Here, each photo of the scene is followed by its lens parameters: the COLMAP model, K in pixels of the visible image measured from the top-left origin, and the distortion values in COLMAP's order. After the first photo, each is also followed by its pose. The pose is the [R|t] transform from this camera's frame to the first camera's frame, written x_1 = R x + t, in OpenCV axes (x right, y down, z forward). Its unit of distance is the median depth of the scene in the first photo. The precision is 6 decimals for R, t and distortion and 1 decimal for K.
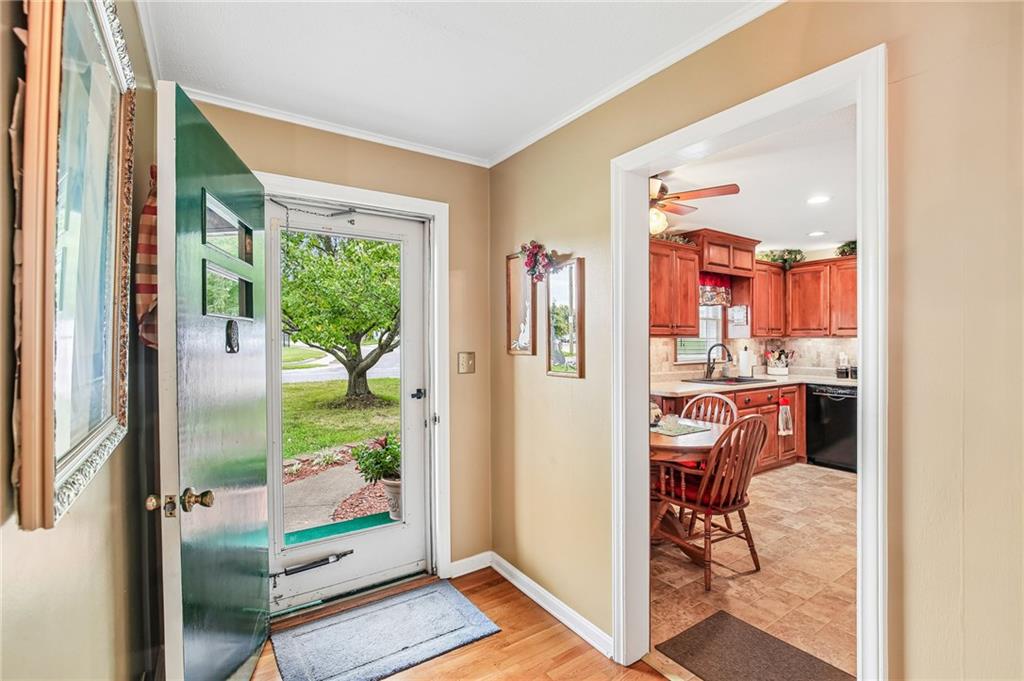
lens RADIAL K [[471.8, 0, 514.9], [0, 471.8, 339.1], [0, 0, 1]] dist [-0.036187, -0.000736]
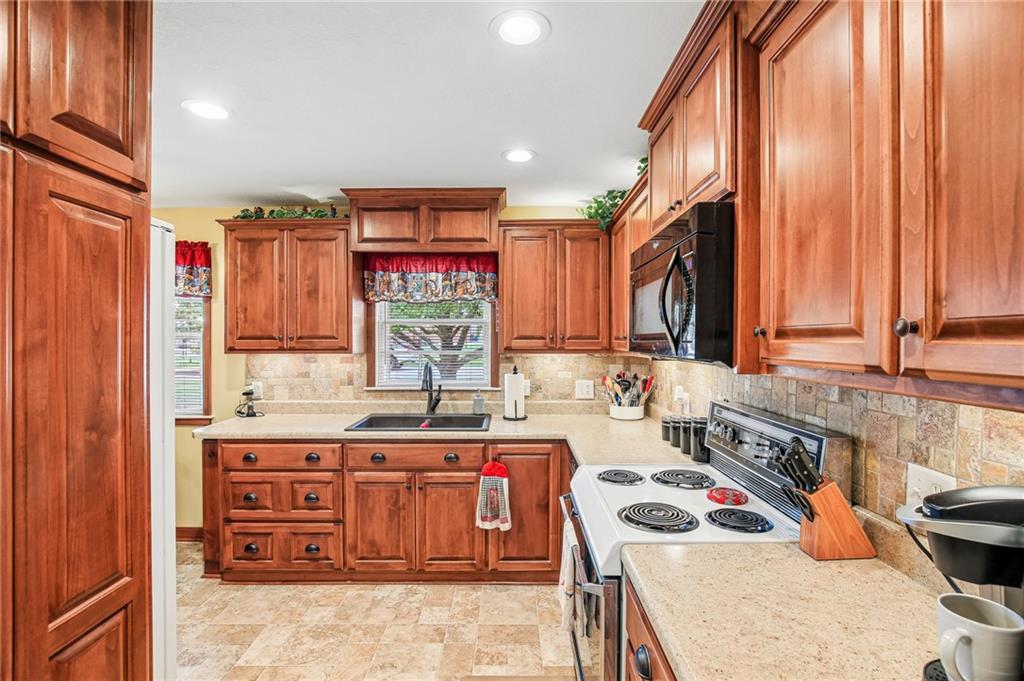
lens RADIAL K [[471.8, 0, 515.8], [0, 471.8, 340.6], [0, 0, 1]] dist [-0.036187, -0.000736]
pose [[0.831666, 0.000678, -0.555276, 0.924081], [0.001408, 0.999993, 0.003330, -0.022265], [0.555275, -0.003552, 0.831660, 0.551367]]
